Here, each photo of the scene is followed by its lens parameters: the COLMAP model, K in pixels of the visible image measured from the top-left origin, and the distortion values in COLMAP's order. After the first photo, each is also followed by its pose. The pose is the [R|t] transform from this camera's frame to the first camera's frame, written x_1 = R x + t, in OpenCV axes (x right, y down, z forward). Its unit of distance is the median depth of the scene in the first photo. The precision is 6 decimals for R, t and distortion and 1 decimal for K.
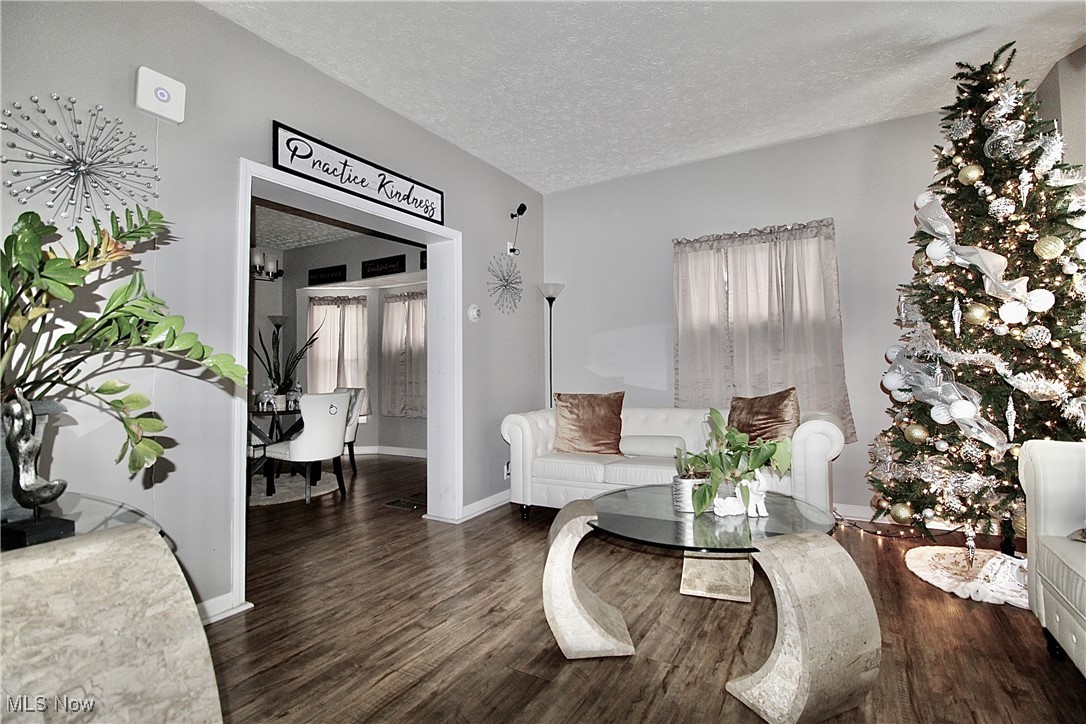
lens RADIAL K [[508.6, 0, 553.3], [0, 508.6, 355.7], [0, 0, 1]] dist [0.001516, -0.011911]
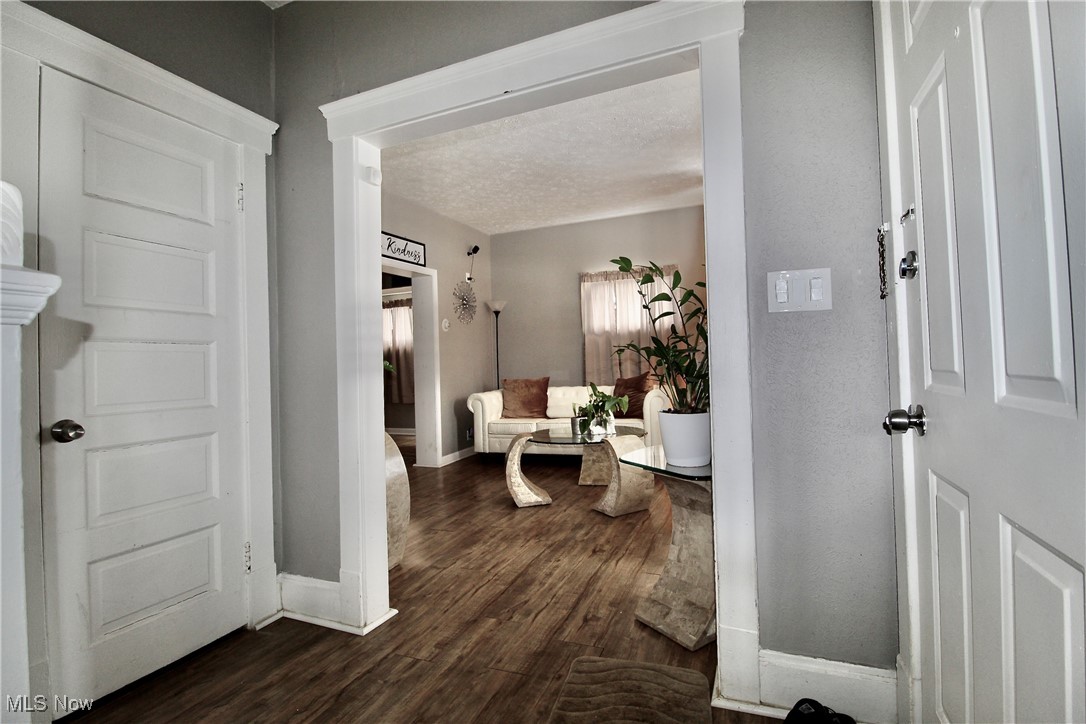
lens RADIAL K [[508.6, 0, 553.3], [0, 508.6, 355.7], [0, 0, 1]] dist [0.001516, -0.011911]
pose [[0.991160, -0.016578, 0.131630, -0.046950], [0.014292, 0.999730, 0.018296, -0.020201], [-0.131898, -0.016253, 0.991130, -0.510630]]
